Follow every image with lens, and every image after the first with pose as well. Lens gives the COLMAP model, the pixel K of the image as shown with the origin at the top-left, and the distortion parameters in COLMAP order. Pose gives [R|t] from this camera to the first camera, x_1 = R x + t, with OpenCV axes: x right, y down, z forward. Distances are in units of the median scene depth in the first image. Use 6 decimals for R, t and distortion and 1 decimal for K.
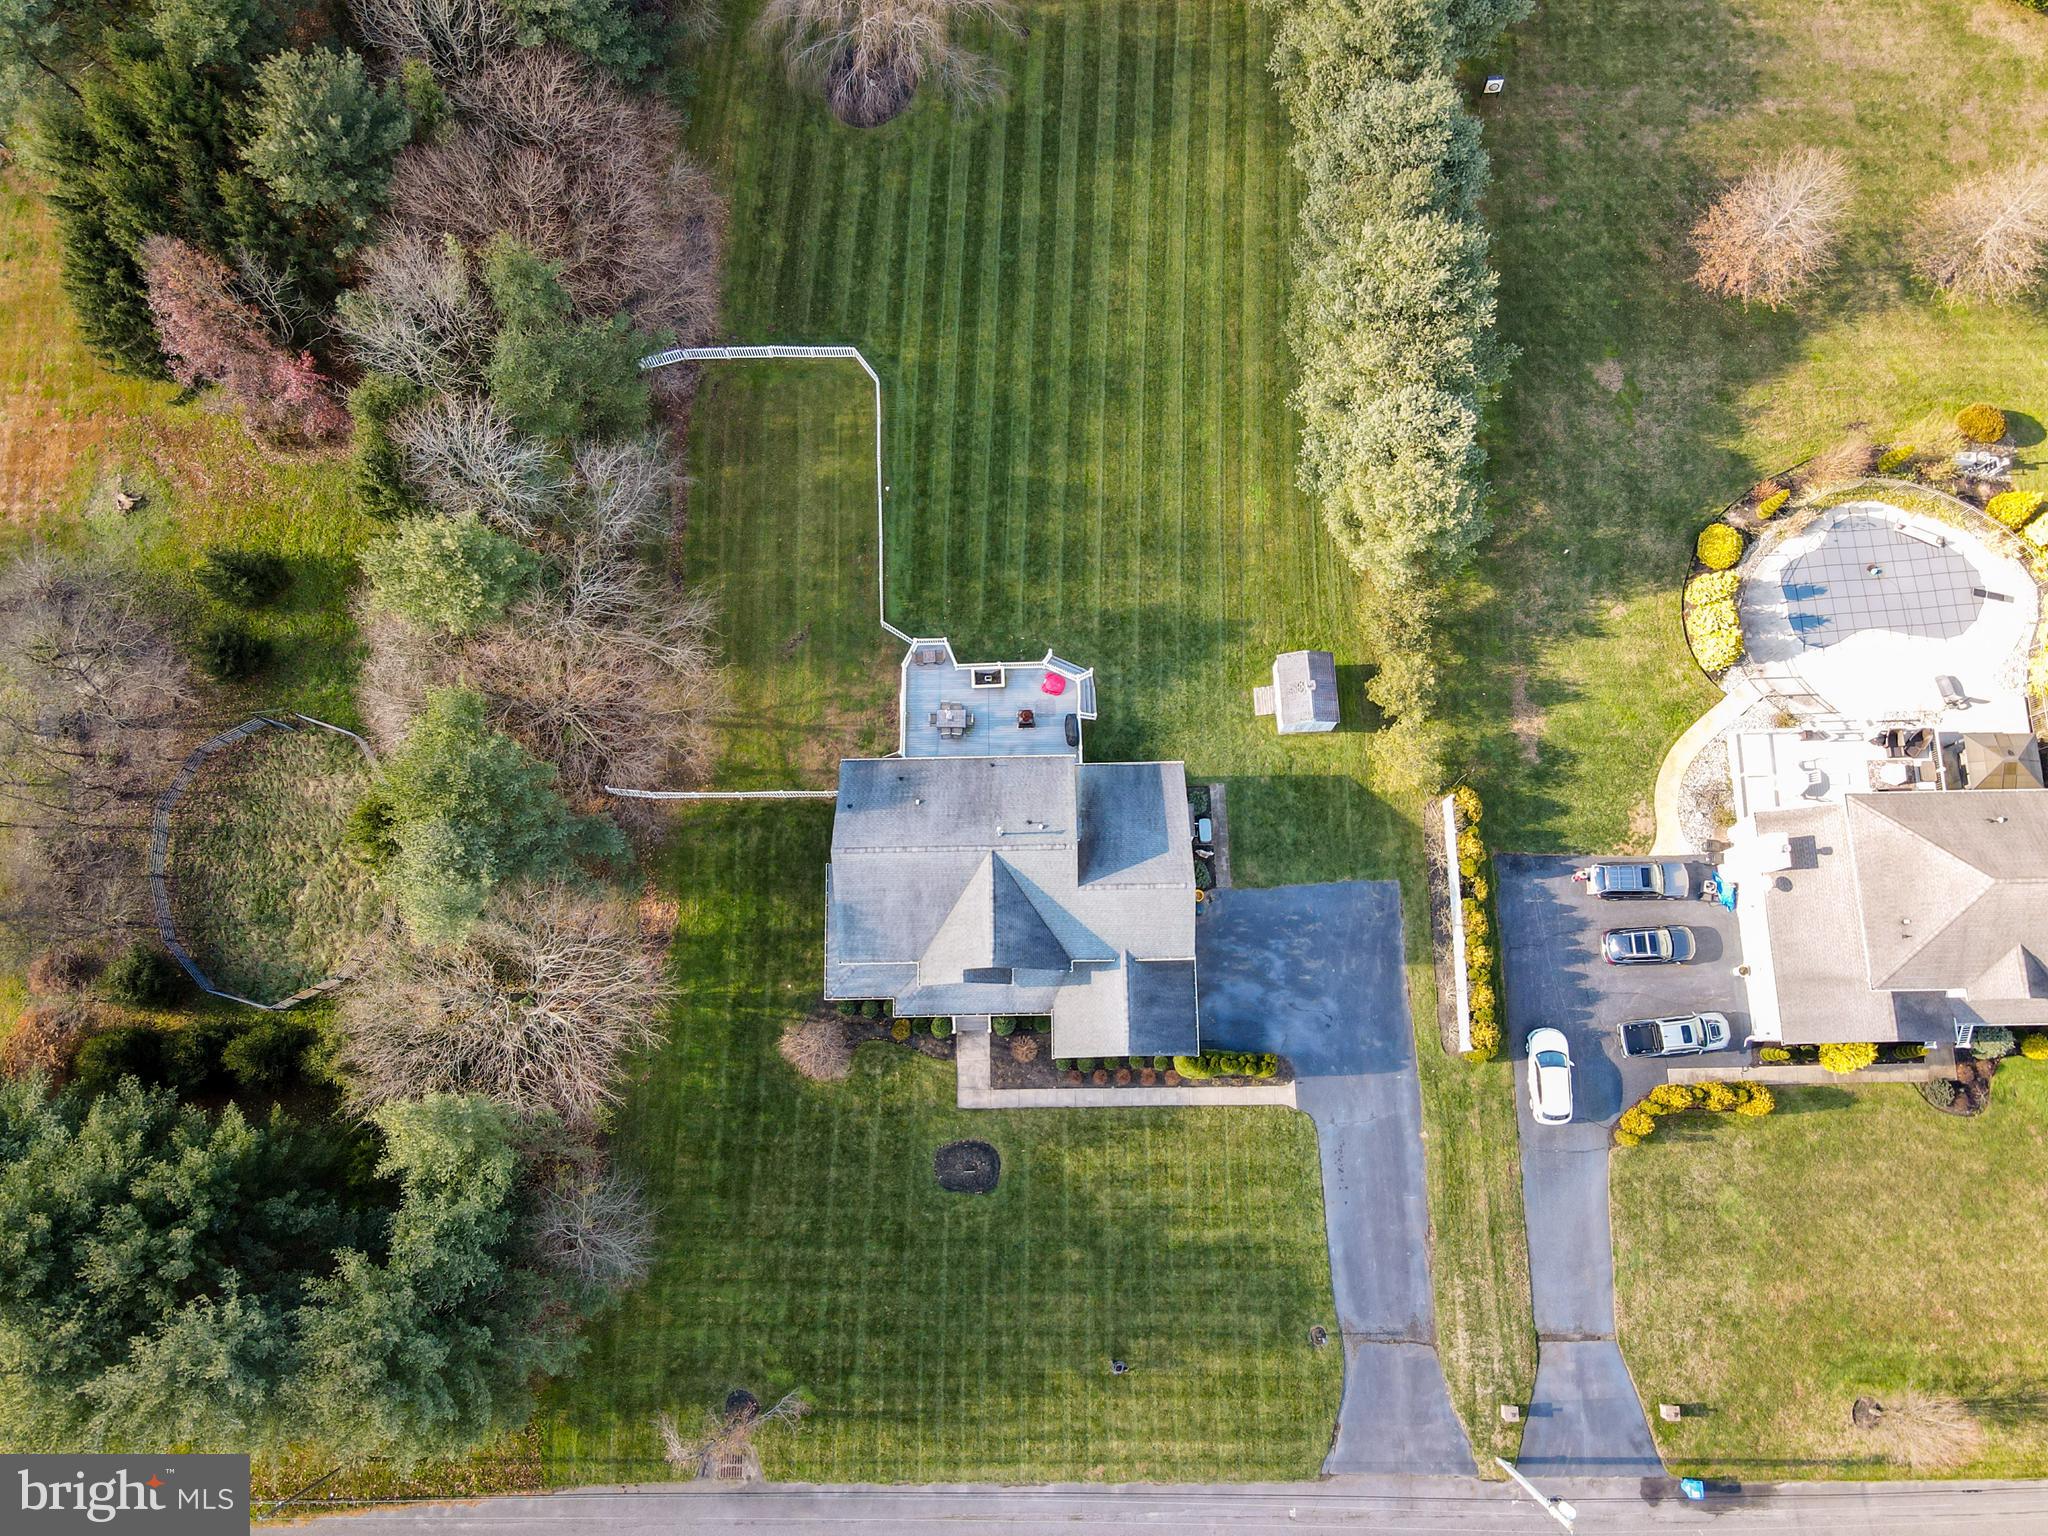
lens RADIAL K [[1497.8, 0, 1019.2], [0, 1497.8, 778.4], [0, 0, 1]] dist [0.015094, 0.004361]
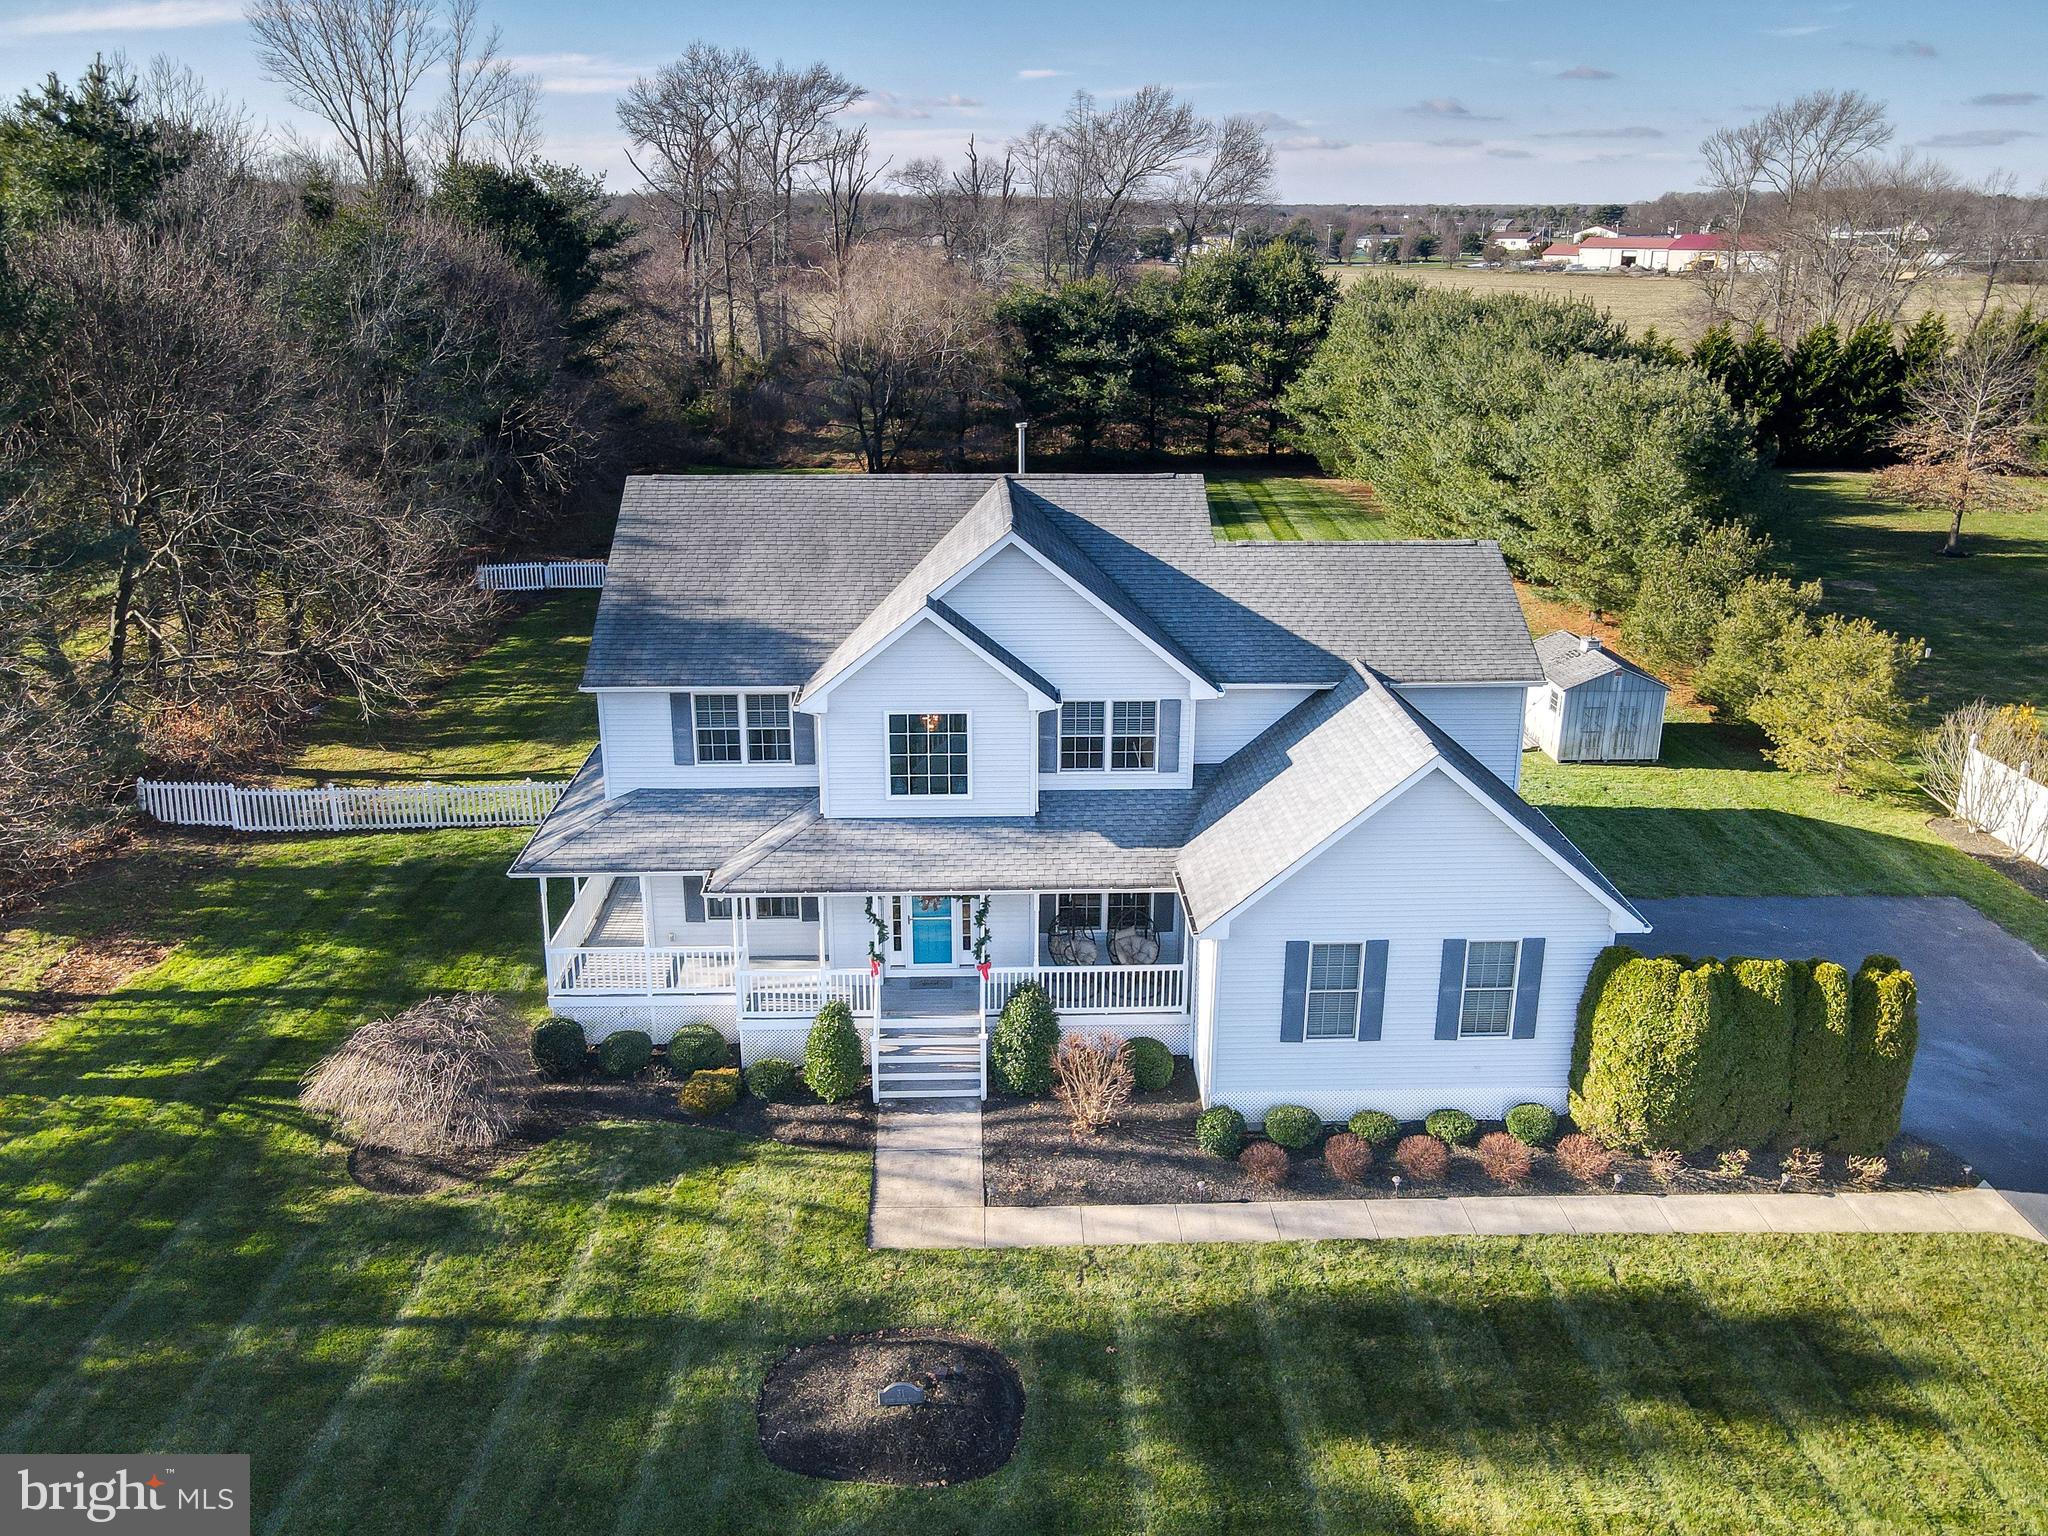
lens RADIAL K [[1526.4, 0, 1024.9], [0, 1526.4, 701.2], [0, 0, 1]] dist [0.013640, 0.005238]
pose [[0.999217, 0.022415, 0.032603, -0.023166], [0.017302, 0.493506, -0.869570, 0.418192], [-0.035581, 0.869453, 0.492732, 0.764526]]
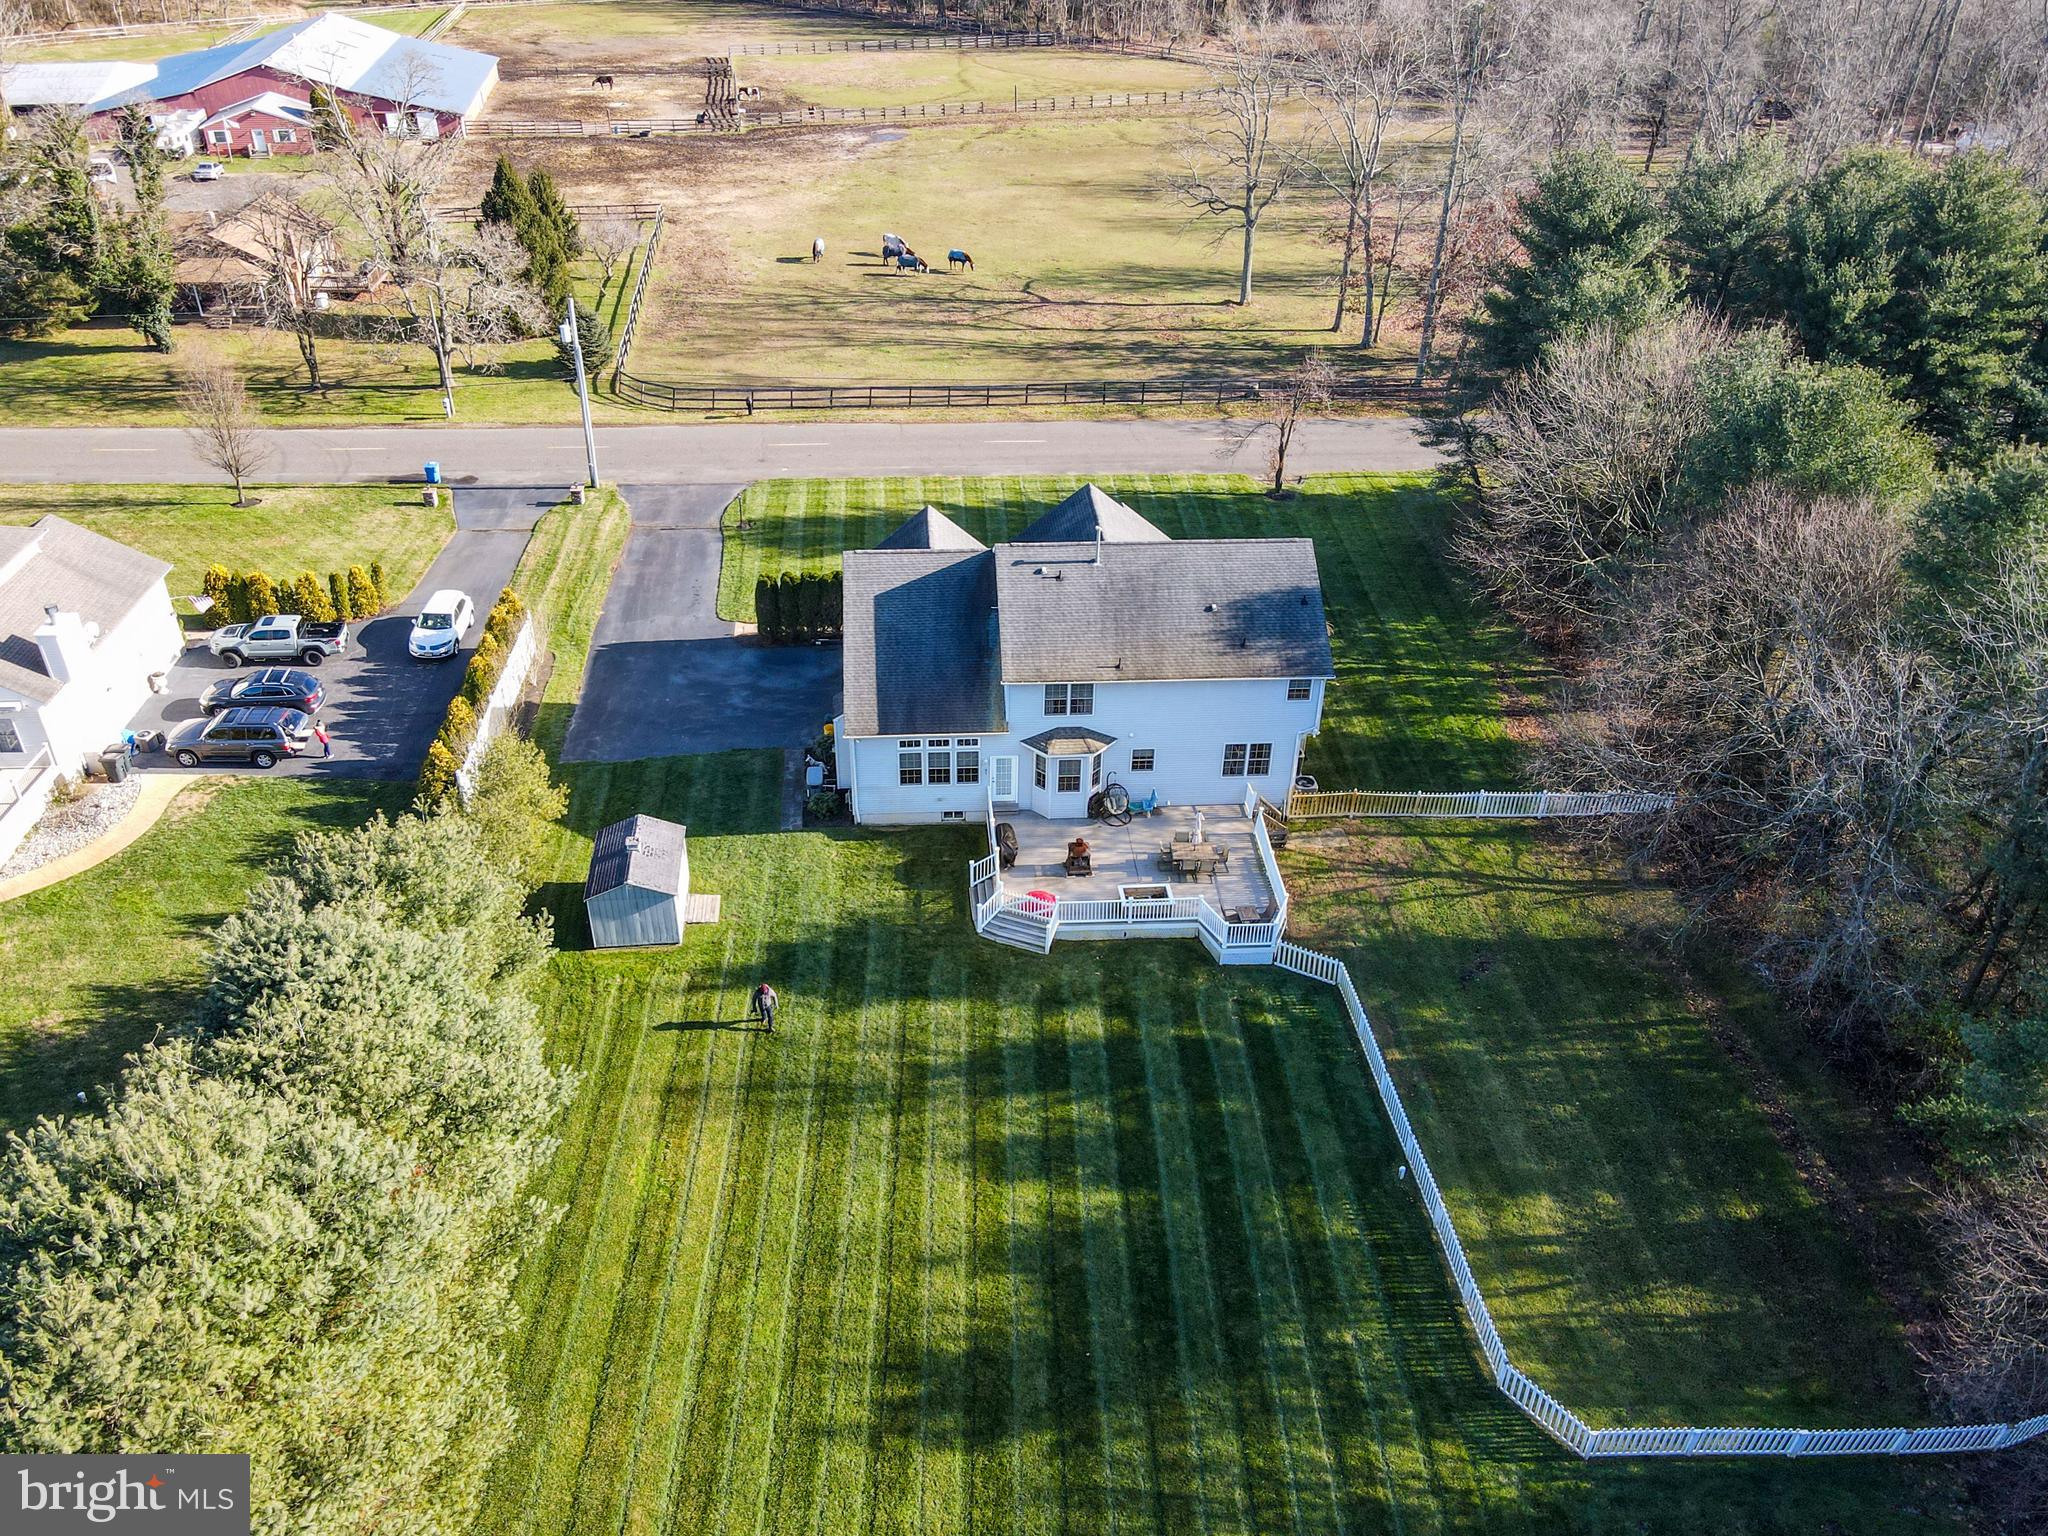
lens RADIAL K [[1497.8, 0, 1019.2], [0, 1497.8, 778.4], [0, 0, 1]] dist [0.015094, 0.004361]
pose [[-0.998641, 0.042884, -0.029633, 0.049332], [-0.043510, -0.372700, 0.926931, -0.646876], [0.028707, 0.926960, 0.374060, 0.750796]]
